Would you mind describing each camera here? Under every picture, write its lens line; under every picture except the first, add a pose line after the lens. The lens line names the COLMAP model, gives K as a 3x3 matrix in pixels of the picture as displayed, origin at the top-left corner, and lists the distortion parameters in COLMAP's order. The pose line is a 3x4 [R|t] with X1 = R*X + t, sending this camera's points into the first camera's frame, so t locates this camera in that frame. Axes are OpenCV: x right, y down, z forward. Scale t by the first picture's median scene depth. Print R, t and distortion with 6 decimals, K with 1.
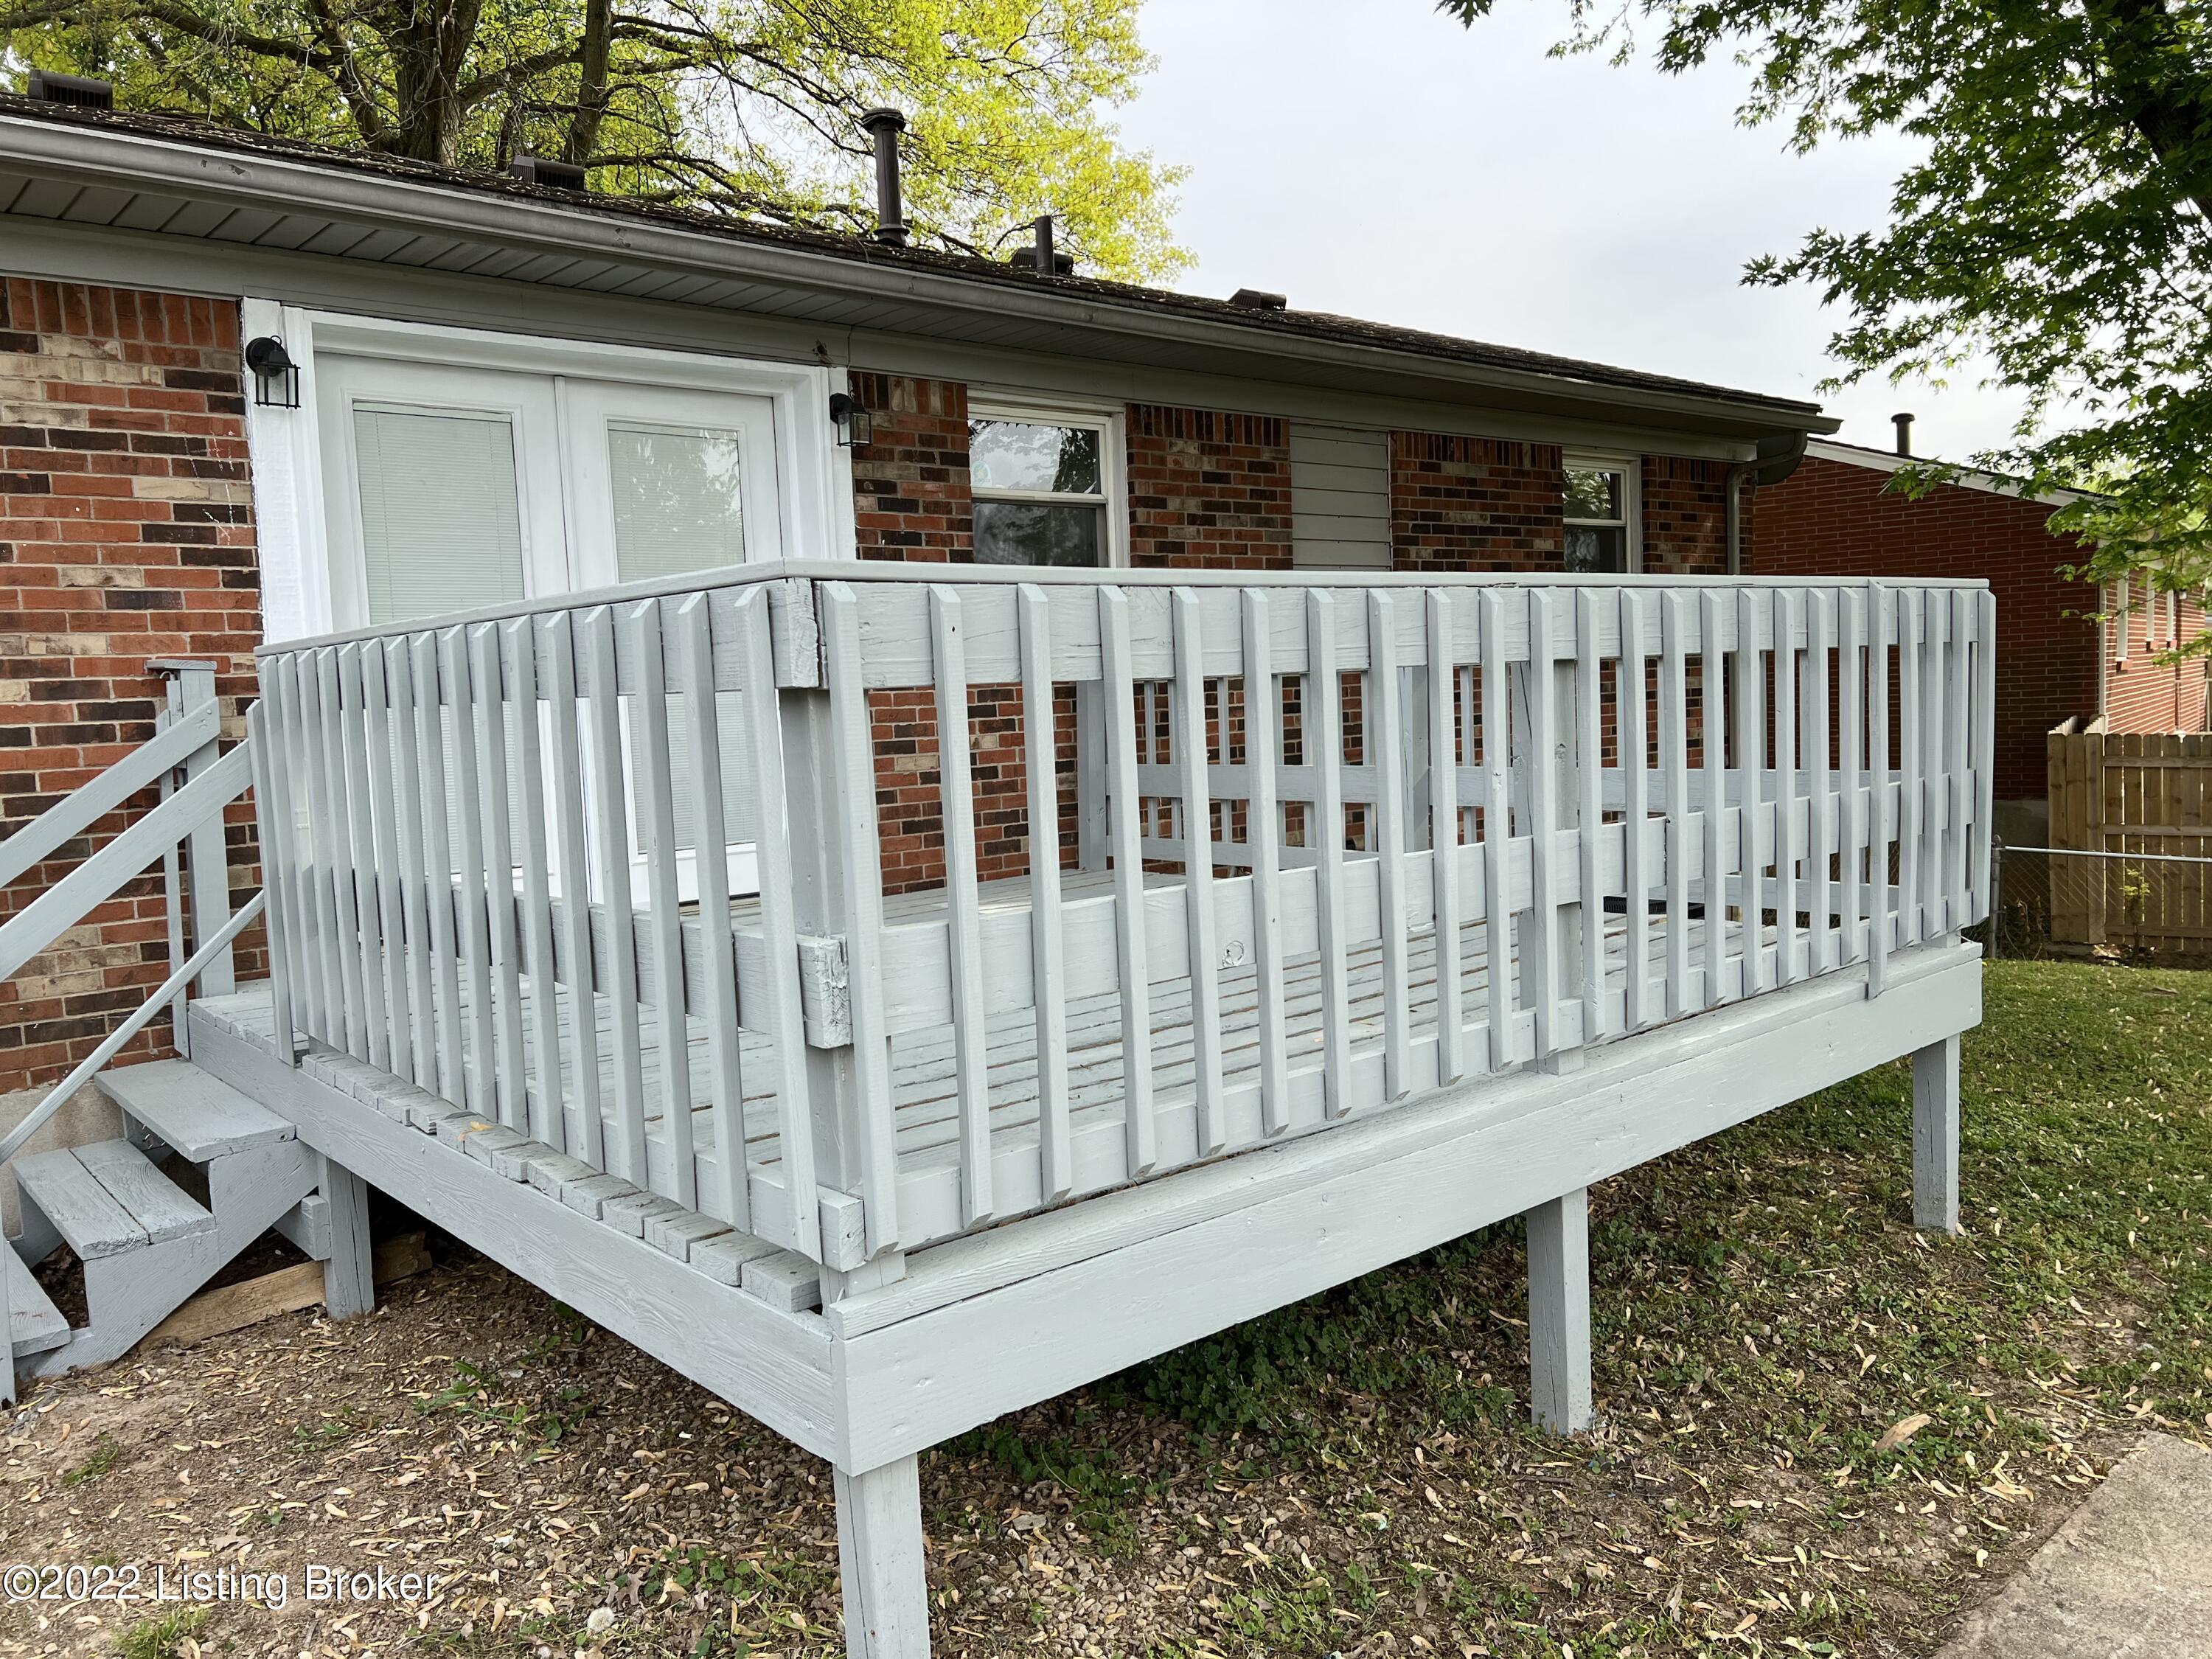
lens RADIAL K [[1668.0, 0, 1119.8], [0, 1668.0, 837.0], [0, 0, 1]] dist [0.065026, -0.075692]
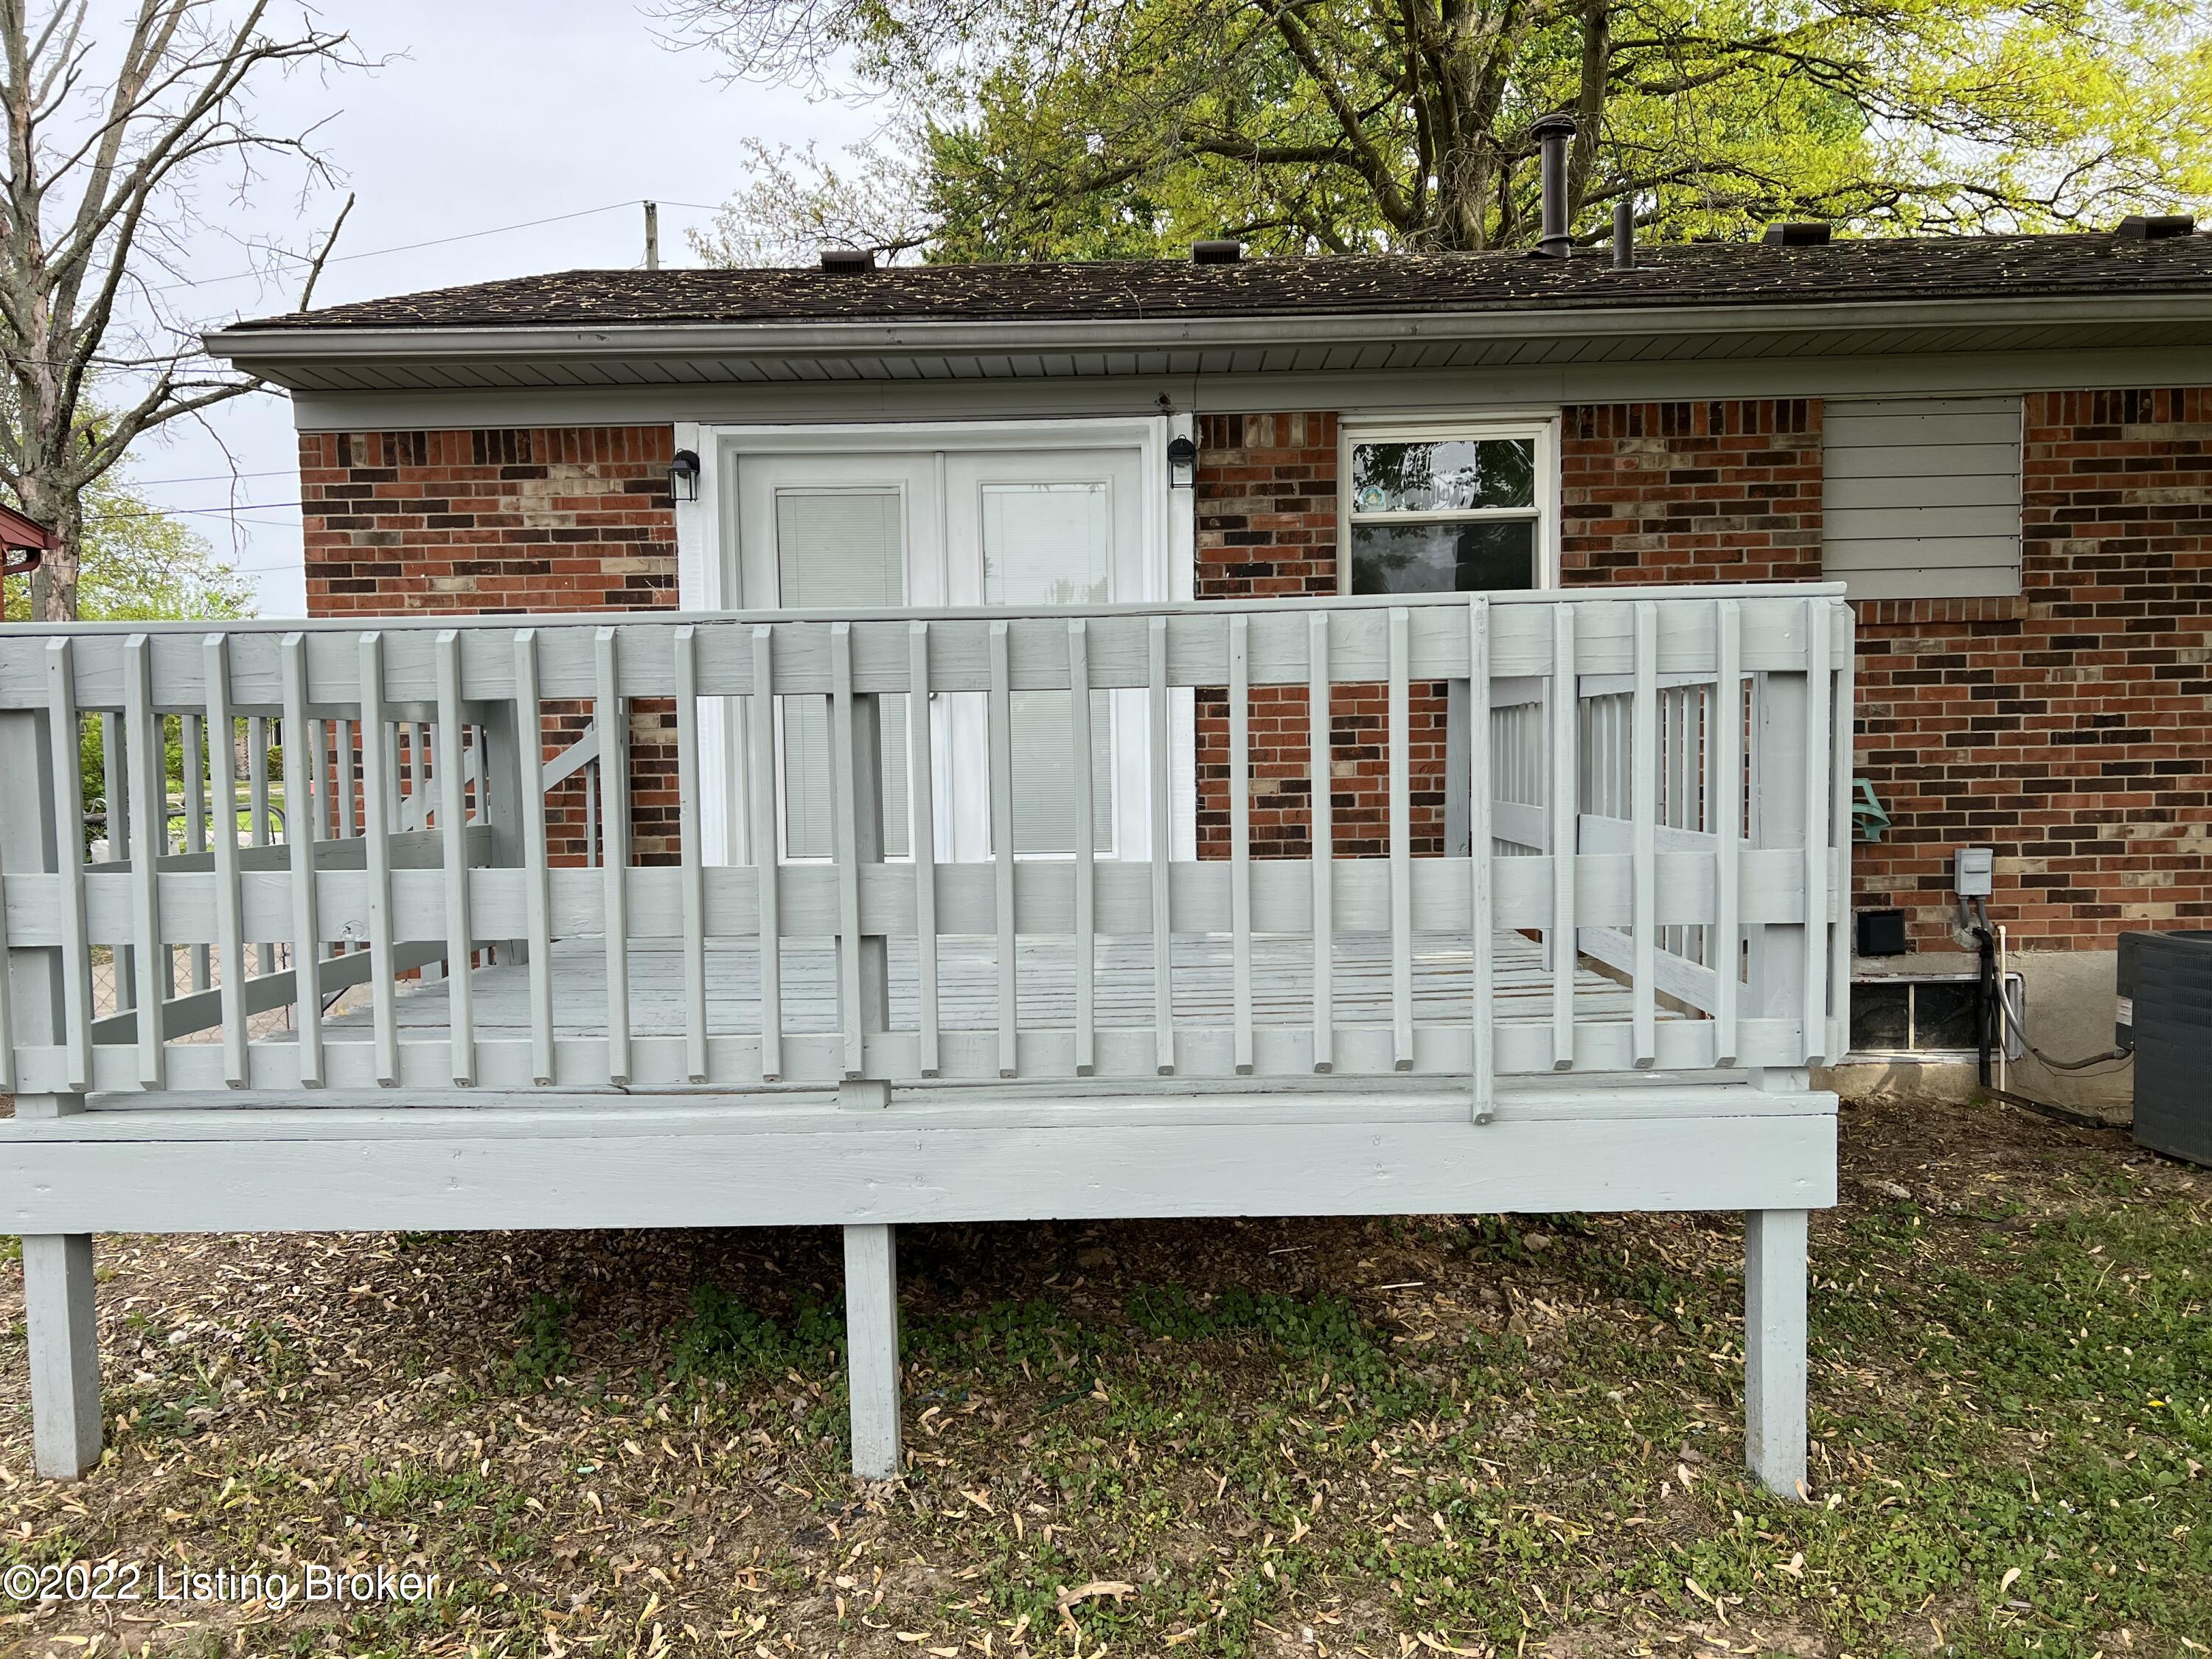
lens RADIAL K [[1668.0, 0, 1090.5], [0, 1668.0, 846.8], [0, 0, 1]] dist [0.065026, -0.075692]
pose [[0.737540, 0.066108, -0.672060, 0.505198], [-0.071918, 0.997226, 0.019169, -0.020051], [0.671463, 0.034195, 0.740248, 0.173665]]
